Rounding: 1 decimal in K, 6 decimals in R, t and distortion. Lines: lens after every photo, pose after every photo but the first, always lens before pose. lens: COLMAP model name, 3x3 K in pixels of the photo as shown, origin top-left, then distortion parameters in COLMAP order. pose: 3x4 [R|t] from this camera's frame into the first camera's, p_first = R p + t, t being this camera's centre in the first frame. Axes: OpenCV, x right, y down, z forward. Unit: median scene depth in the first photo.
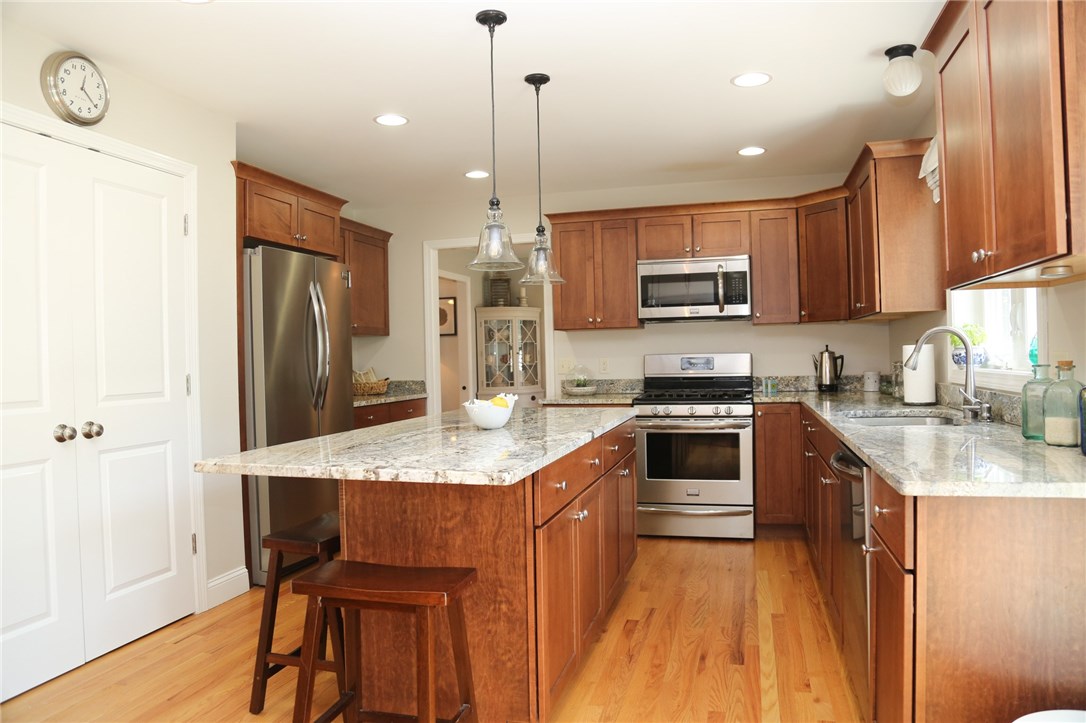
lens RADIAL K [[730.1, 0, 539.5], [0, 730.1, 363.4], [0, 0, 1]] dist [-0.131244, 0.072134]
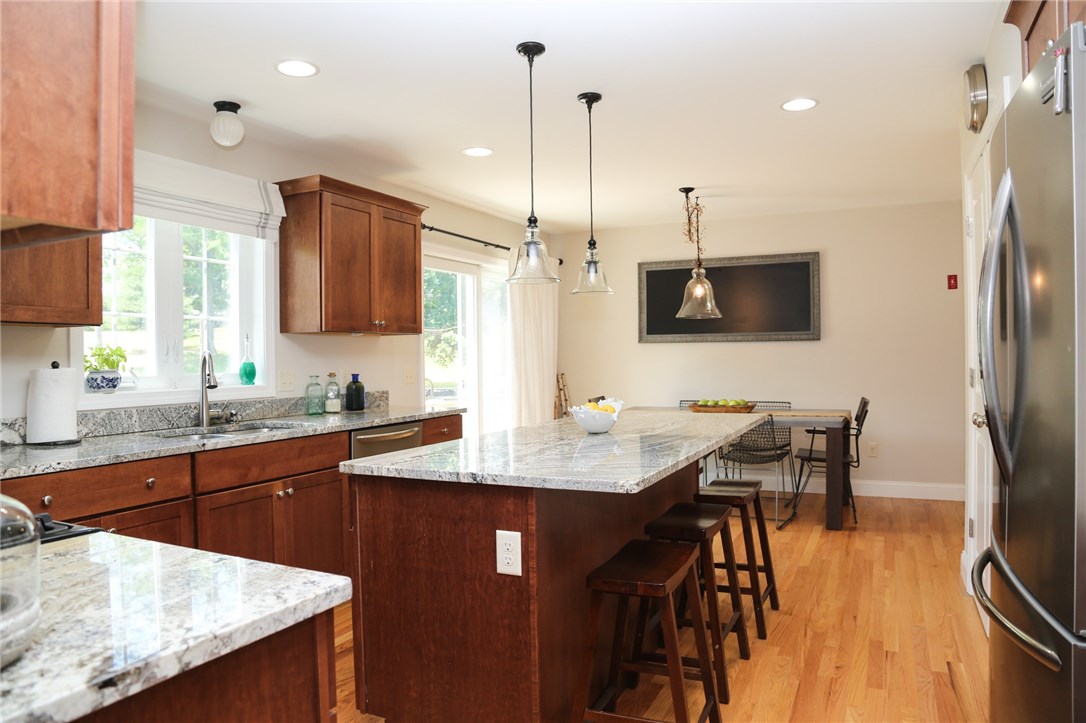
lens RADIAL K [[730.1, 0, 539.5], [0, 730.1, 363.4], [0, 0, 1]] dist [-0.131244, 0.072134]
pose [[-0.984325, 0.033738, 0.173106, -0.110459], [0.037002, 0.999192, 0.015666, -0.019719], [-0.172438, 0.021826, -0.984779, 1.361522]]
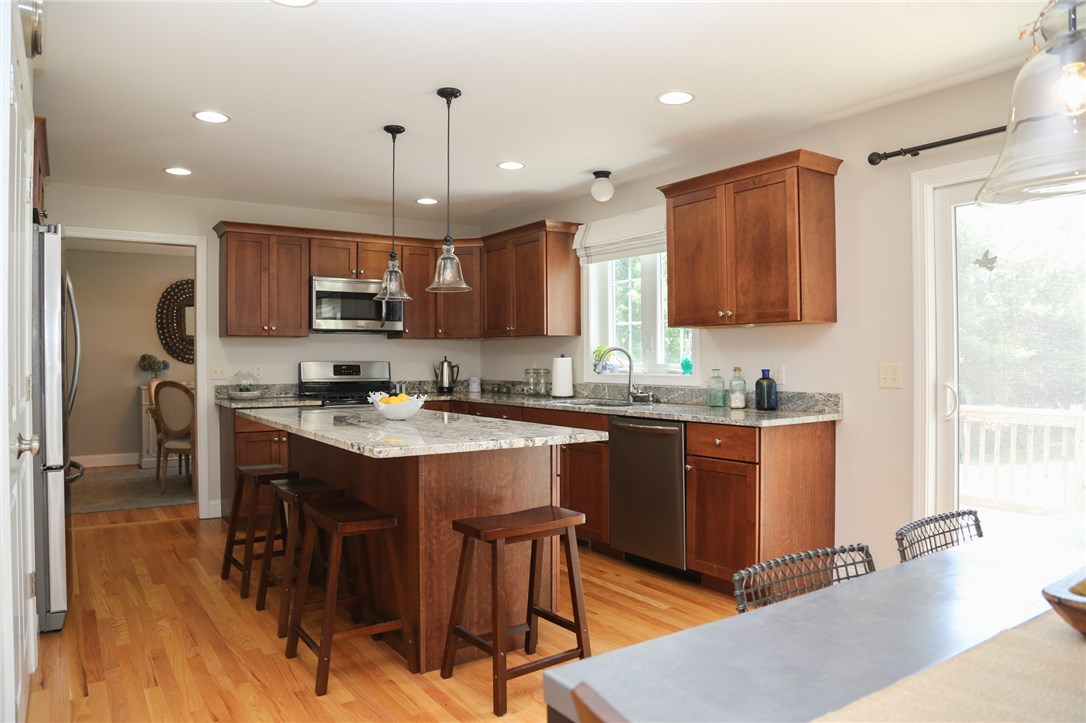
lens RADIAL K [[730.1, 0, 539.5], [0, 730.1, 363.4], [0, 0, 1]] dist [-0.131244, 0.072134]
pose [[0.639355, 0.015917, 0.768747, -0.558114], [-0.003062, 0.999830, -0.018155, 0.011298], [-0.768906, 0.009254, 0.639295, 0.036085]]
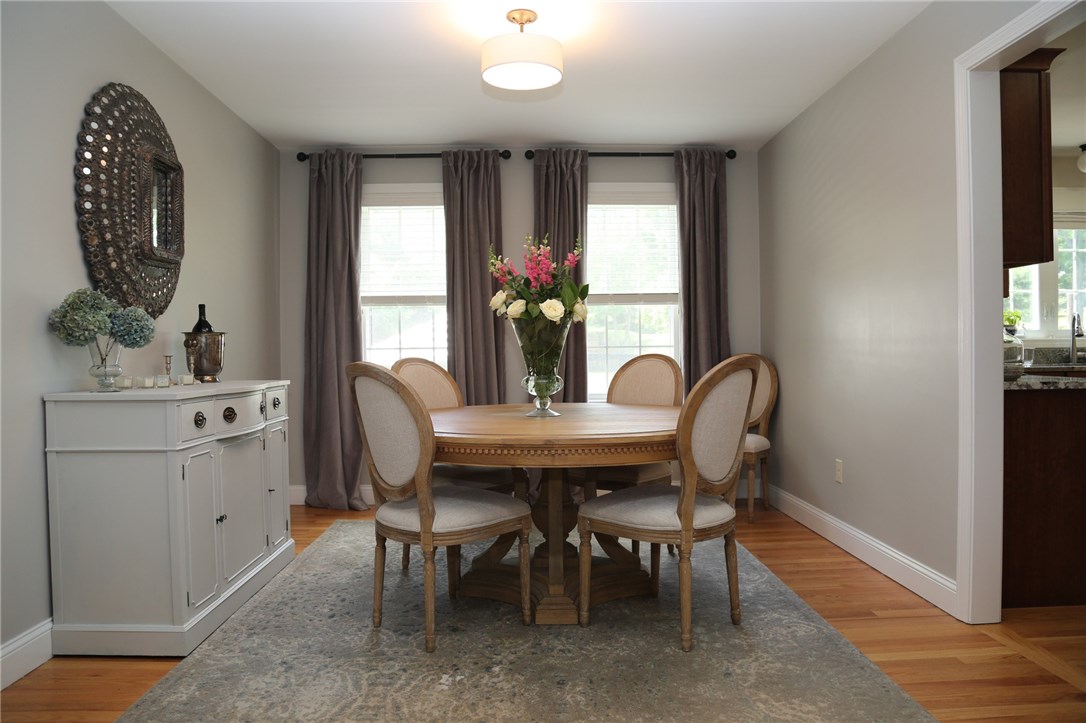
lens RADIAL K [[747.3, 0, 525.5], [0, 747.3, 361.0], [0, 0, 1]] dist [-0.145693, 0.077783]
pose [[-0.292451, 0.009051, 0.956238, -0.443215], [0.022384, 0.999746, -0.002617, 0.025767], [-0.956019, 0.020640, -0.292579, 1.843393]]
